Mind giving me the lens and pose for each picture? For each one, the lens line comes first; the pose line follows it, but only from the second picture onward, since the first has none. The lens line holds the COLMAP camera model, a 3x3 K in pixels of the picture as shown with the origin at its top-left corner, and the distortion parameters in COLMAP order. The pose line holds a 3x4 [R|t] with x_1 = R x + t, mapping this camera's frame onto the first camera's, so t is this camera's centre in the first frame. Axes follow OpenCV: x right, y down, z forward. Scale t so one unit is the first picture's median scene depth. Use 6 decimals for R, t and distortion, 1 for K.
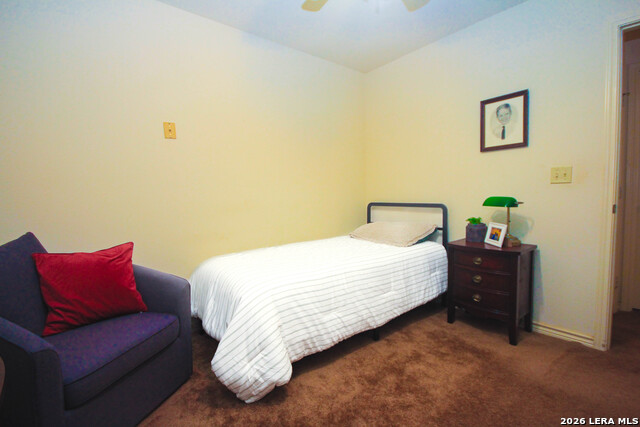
lens RADIAL K [[290.7, 0, 322.4], [0, 290.7, 214.3], [0, 0, 1]] dist [-0.005093, -0.003493]
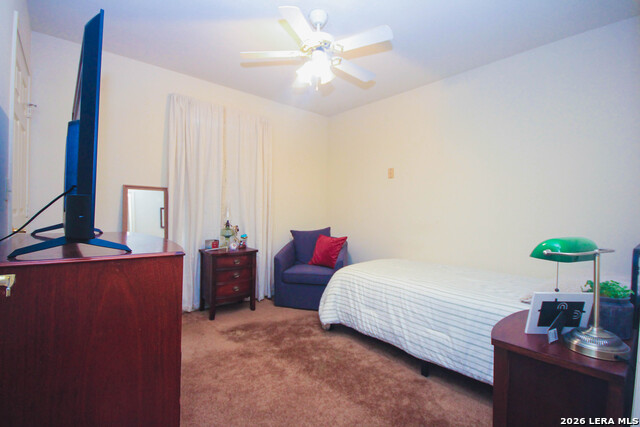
lens RADIAL K [[290.7, 0, 322.4], [0, 290.7, 211.0], [0, 0, 1]] dist [-0.005093, -0.003493]
pose [[0.027378, 0.017543, -0.999471, 1.184860], [-0.066960, 0.997632, 0.015677, -0.090697], [0.997380, 0.066496, 0.028488, 0.663376]]
